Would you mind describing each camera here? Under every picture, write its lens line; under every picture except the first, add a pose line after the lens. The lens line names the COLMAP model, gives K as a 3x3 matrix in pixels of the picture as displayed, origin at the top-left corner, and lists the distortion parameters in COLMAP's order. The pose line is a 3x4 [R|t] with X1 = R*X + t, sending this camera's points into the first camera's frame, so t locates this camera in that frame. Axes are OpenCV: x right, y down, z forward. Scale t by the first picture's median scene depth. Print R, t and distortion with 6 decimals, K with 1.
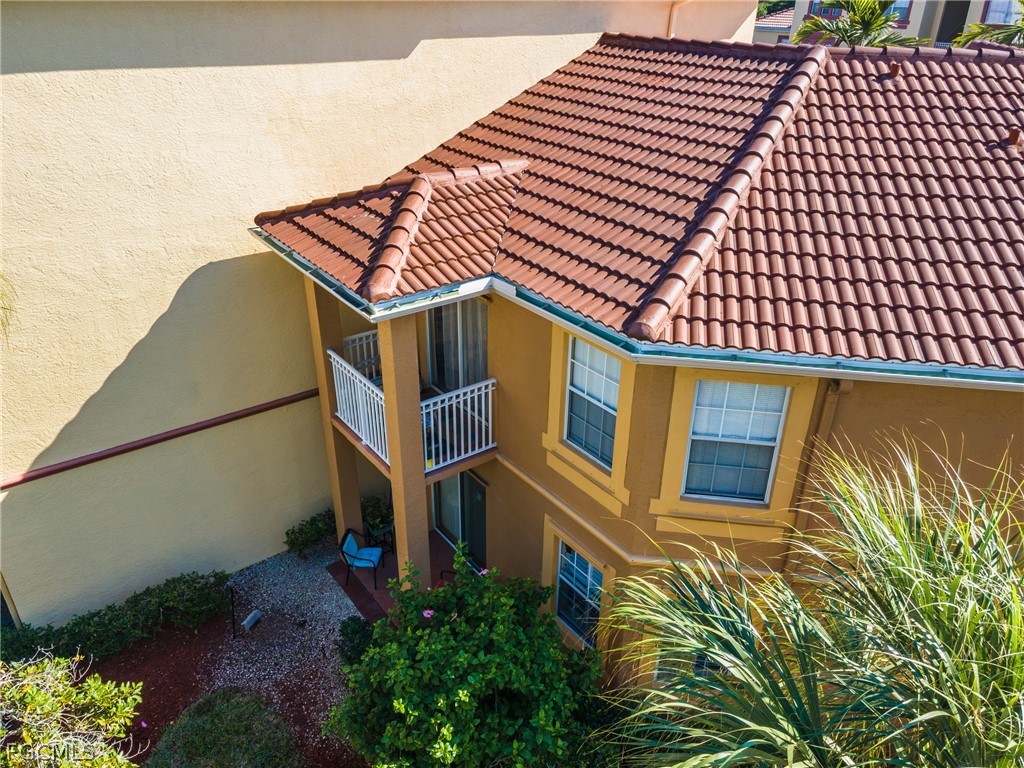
lens RADIAL K [[756.3, 0, 512.0], [0, 756.3, 384.0], [0, 0, 1]] dist [0.030260, -0.001178]
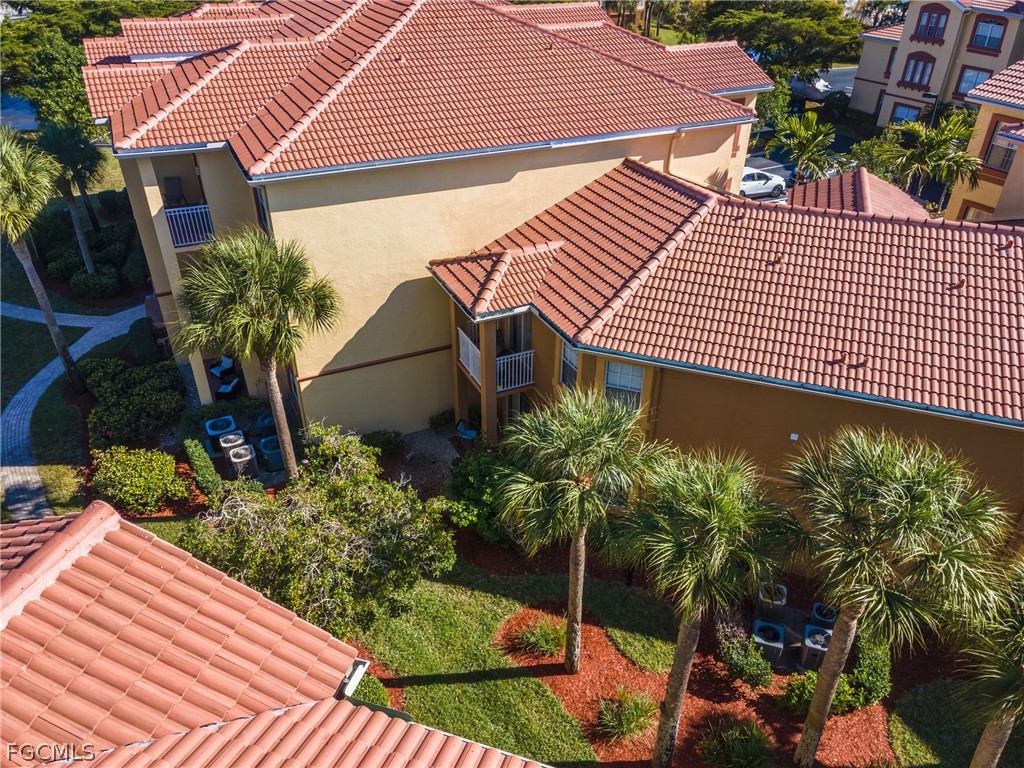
lens RADIAL K [[756.3, 0, 512.0], [0, 756.3, 384.0], [0, 0, 1]] dist [0.030260, -0.001178]
pose [[0.980315, 0.102728, -0.168607, 0.288201], [-0.090849, 0.992904, 0.076738, -0.069978], [0.175294, -0.059909, 0.982692, -1.093335]]
